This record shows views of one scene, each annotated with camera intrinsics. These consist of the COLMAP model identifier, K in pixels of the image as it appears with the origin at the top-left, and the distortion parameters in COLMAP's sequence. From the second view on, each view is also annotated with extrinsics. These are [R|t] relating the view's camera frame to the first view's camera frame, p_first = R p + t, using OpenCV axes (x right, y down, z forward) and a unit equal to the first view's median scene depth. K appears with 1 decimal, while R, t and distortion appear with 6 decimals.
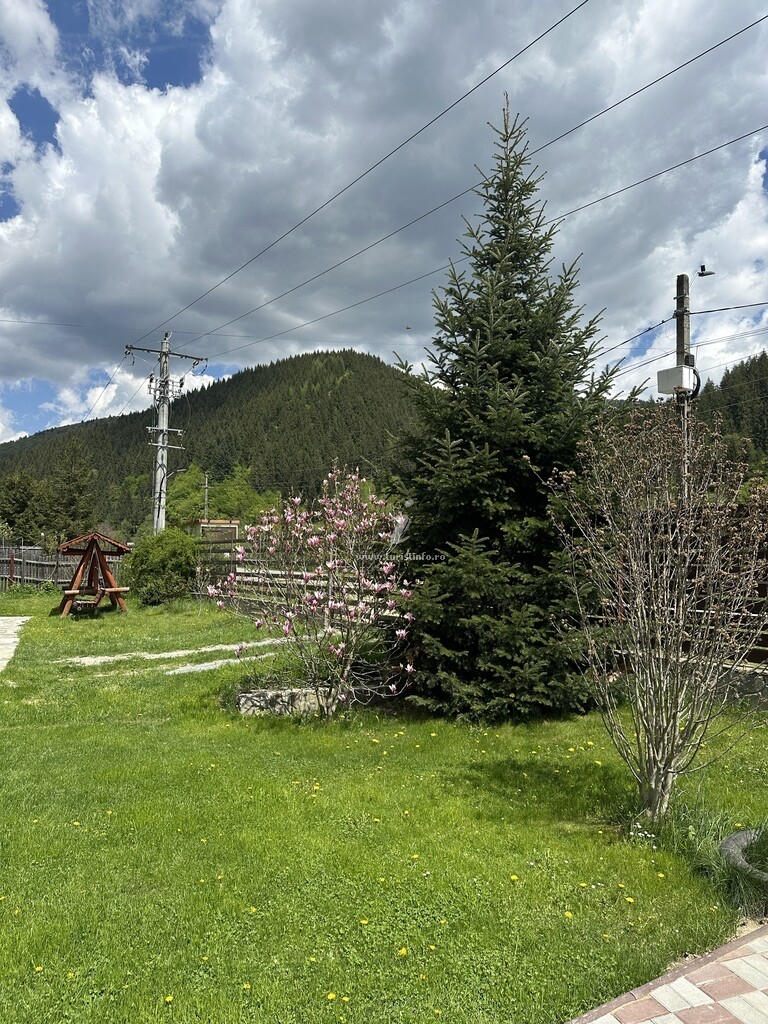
lens RADIAL K [[722.0, 0, 384.0], [0, 722.0, 512.0], [0, 0, 1]] dist [0.078902, -0.089335]
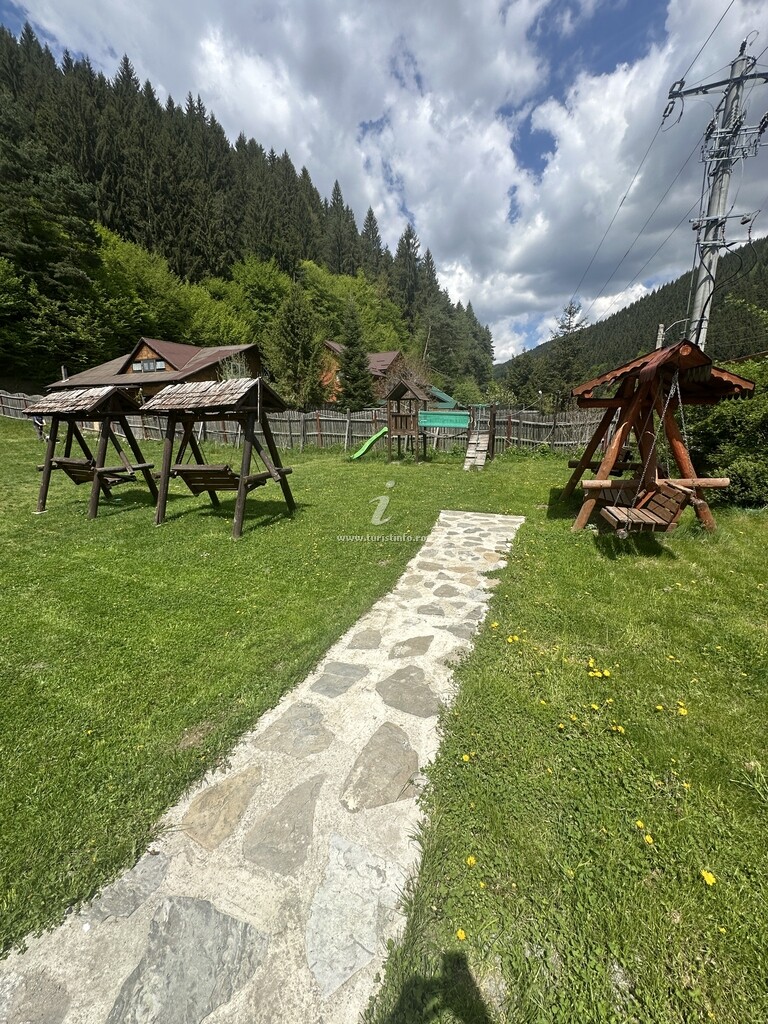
lens RADIAL K [[405.6, 0, 384.0], [0, 405.6, 512.0], [0, 0, 1]] dist [0.000073, 0.000082]
pose [[0.703231, 0.137561, -0.697526, -0.221990], [0.063876, 0.964911, 0.254691, 0.032599], [0.708086, -0.223661, 0.669769, 0.471895]]
